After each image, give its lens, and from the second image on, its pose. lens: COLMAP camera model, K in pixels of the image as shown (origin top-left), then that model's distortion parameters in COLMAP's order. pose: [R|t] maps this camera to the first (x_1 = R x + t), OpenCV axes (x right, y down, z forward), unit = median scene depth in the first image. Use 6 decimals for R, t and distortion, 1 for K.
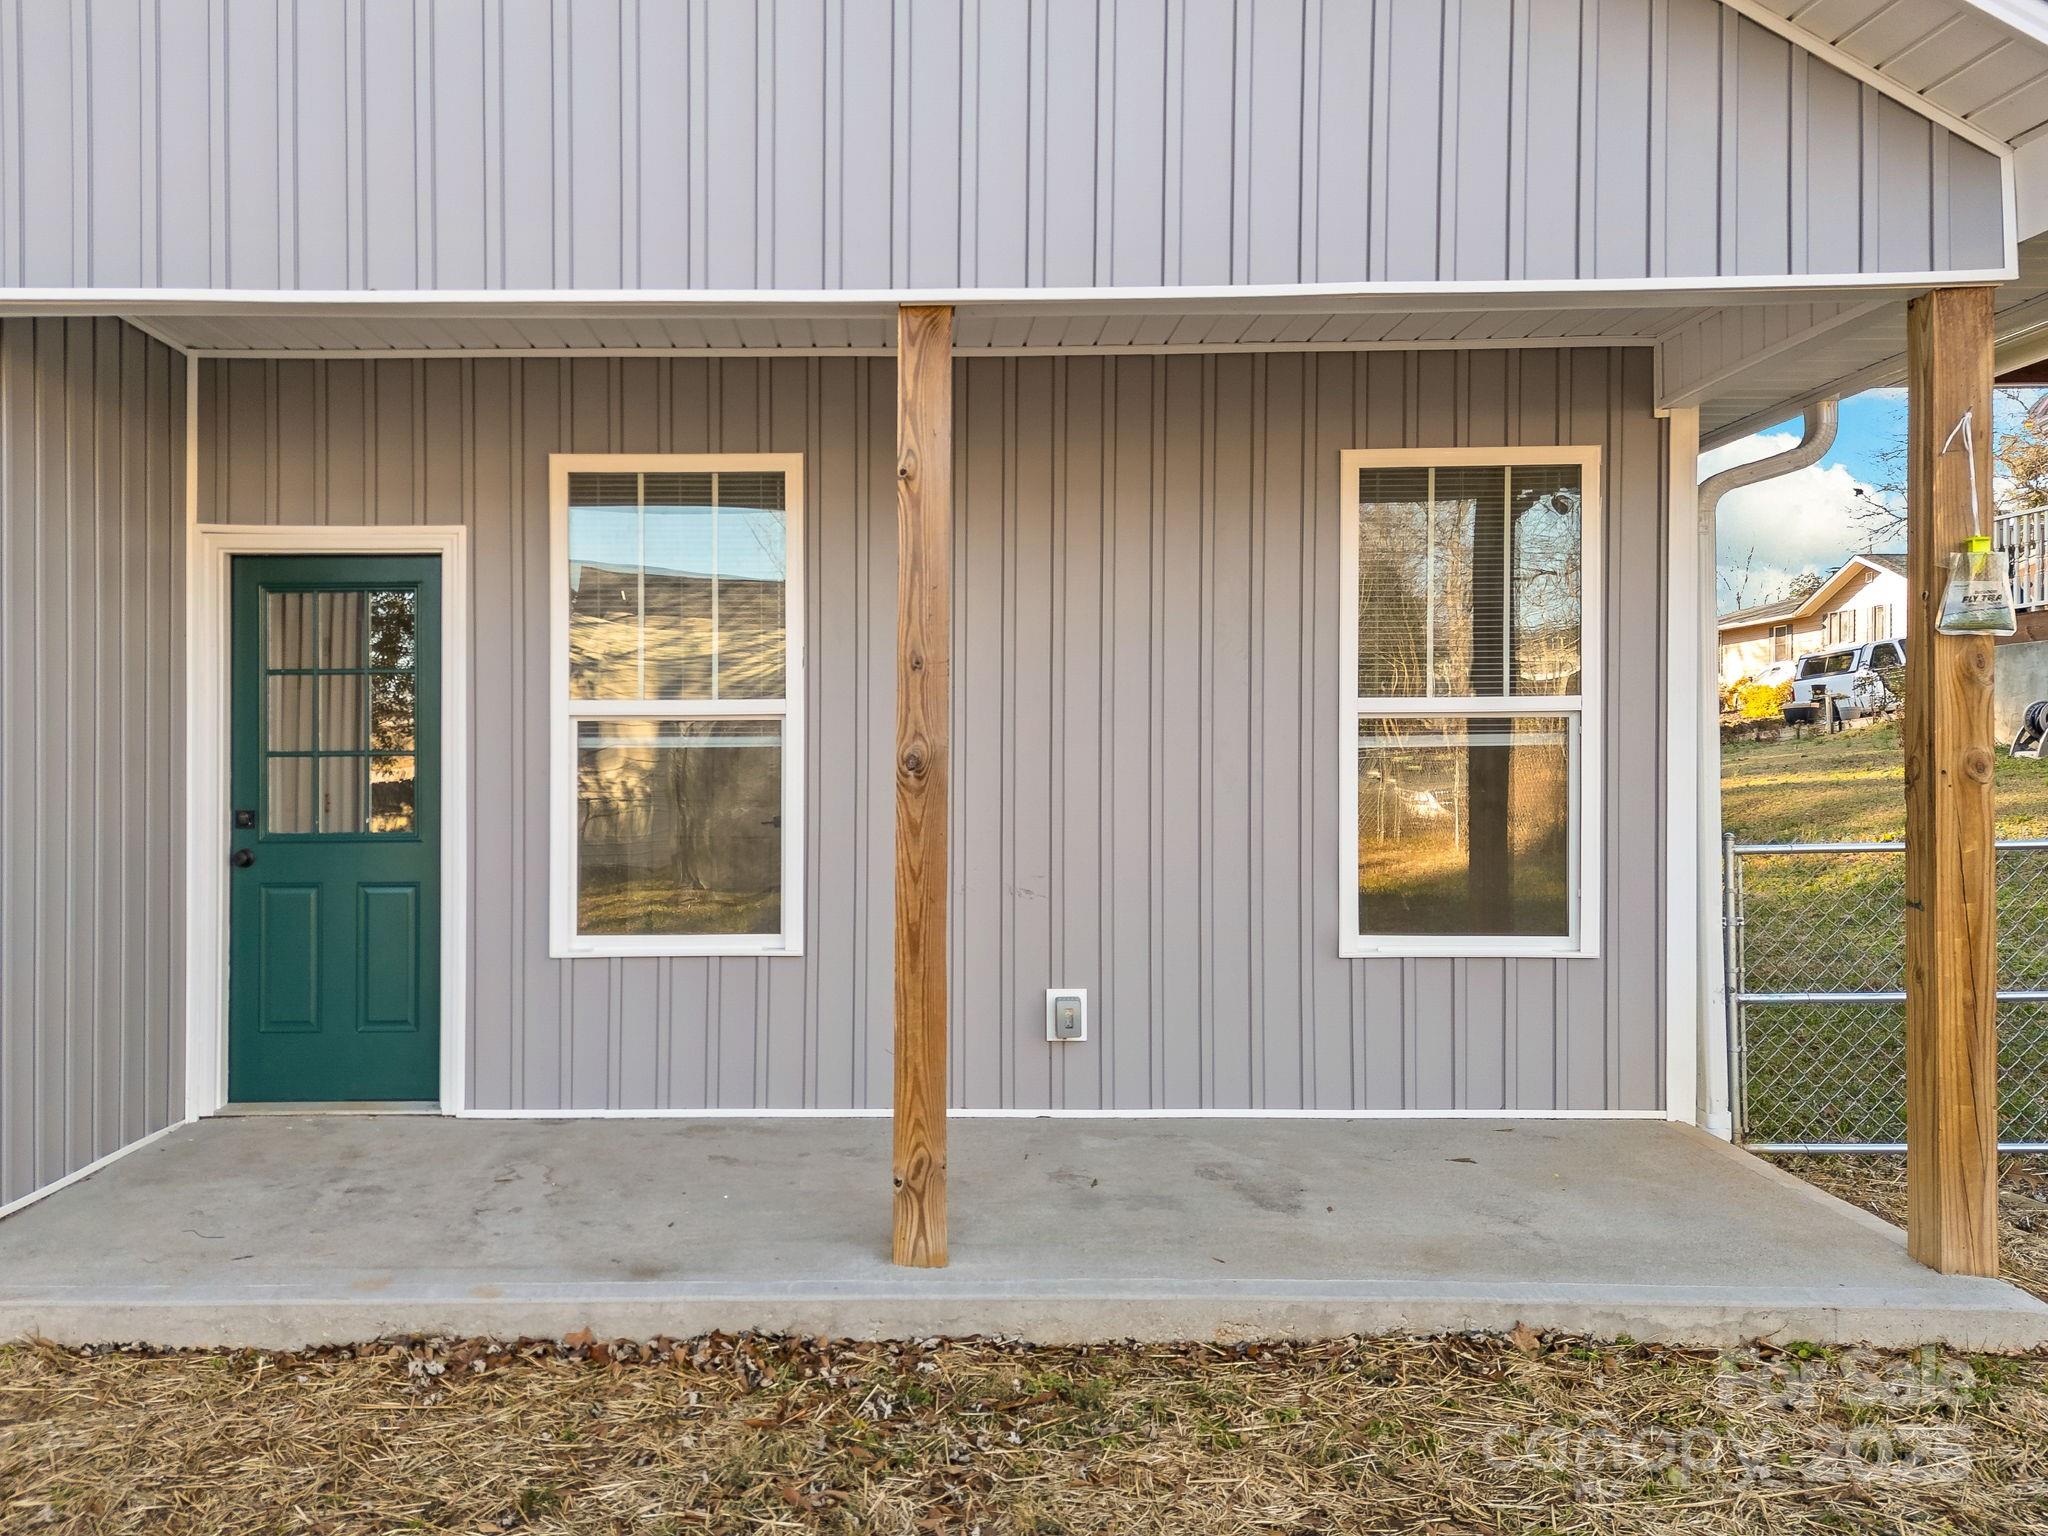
lens RADIAL K [[1378.5, 0, 1024.0], [0, 1378.5, 768.0], [0, 0, 1]] dist [0.074969, -0.066671]
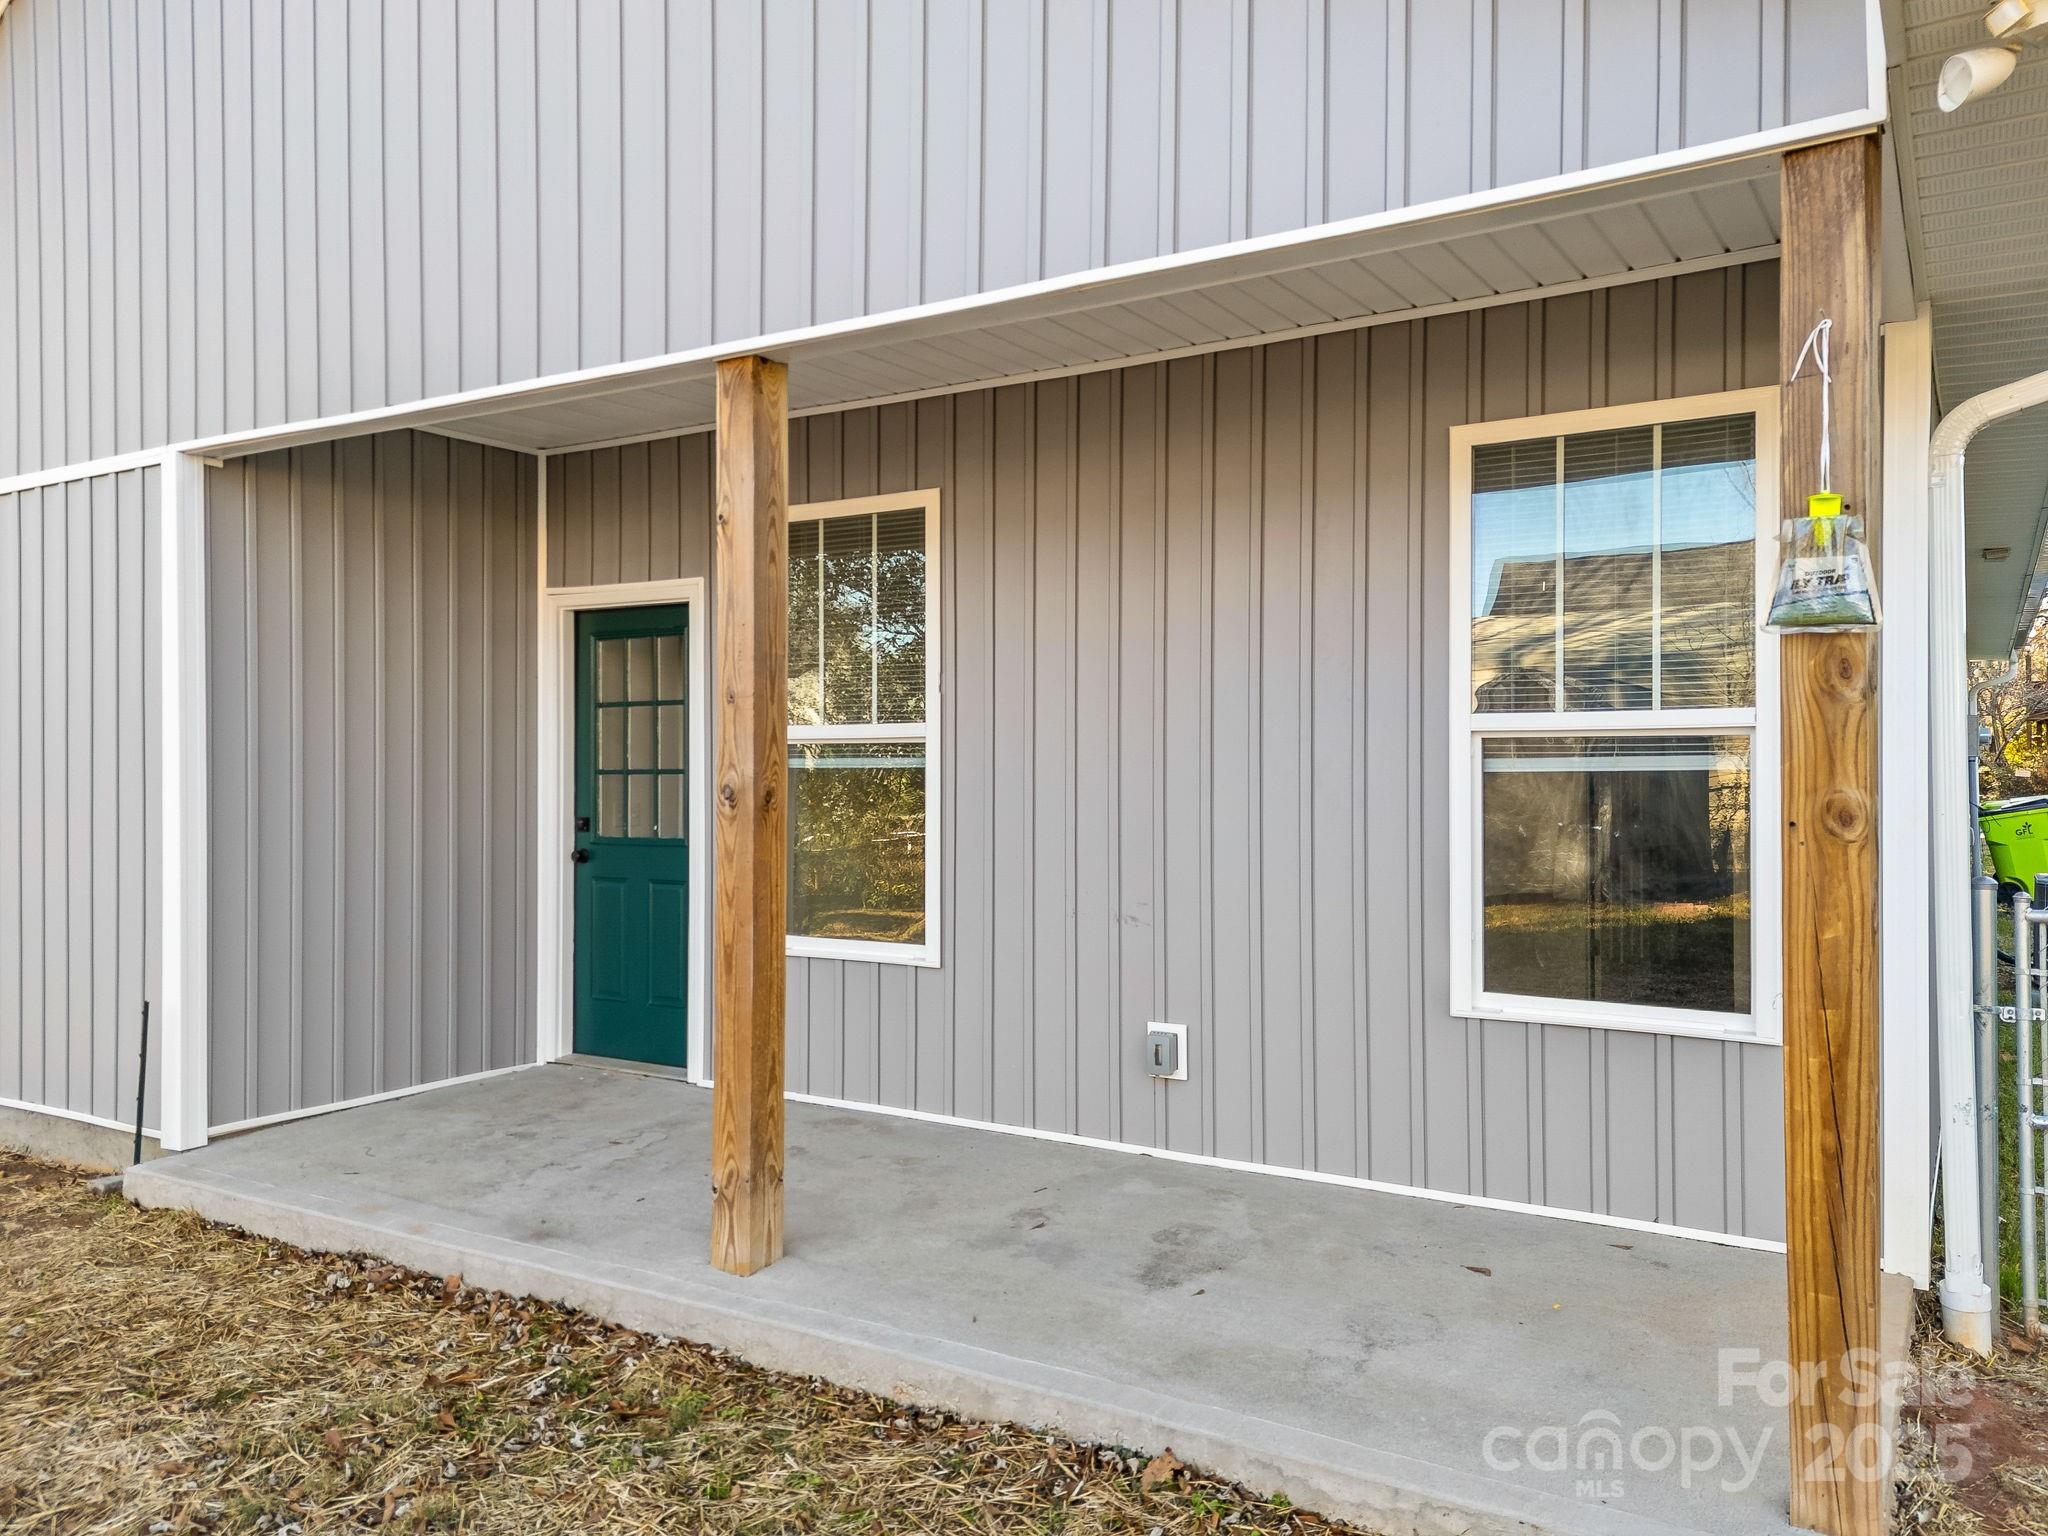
lens RADIAL K [[1378.5, 0, 1024.0], [0, 1378.5, 768.0], [0, 0, 1]] dist [0.074969, -0.066671]
pose [[0.882650, 0.003860, -0.470016, 0.614527], [-0.005594, 0.999982, -0.002292, -0.021053], [0.469998, 0.004653, 0.882655, 0.173757]]
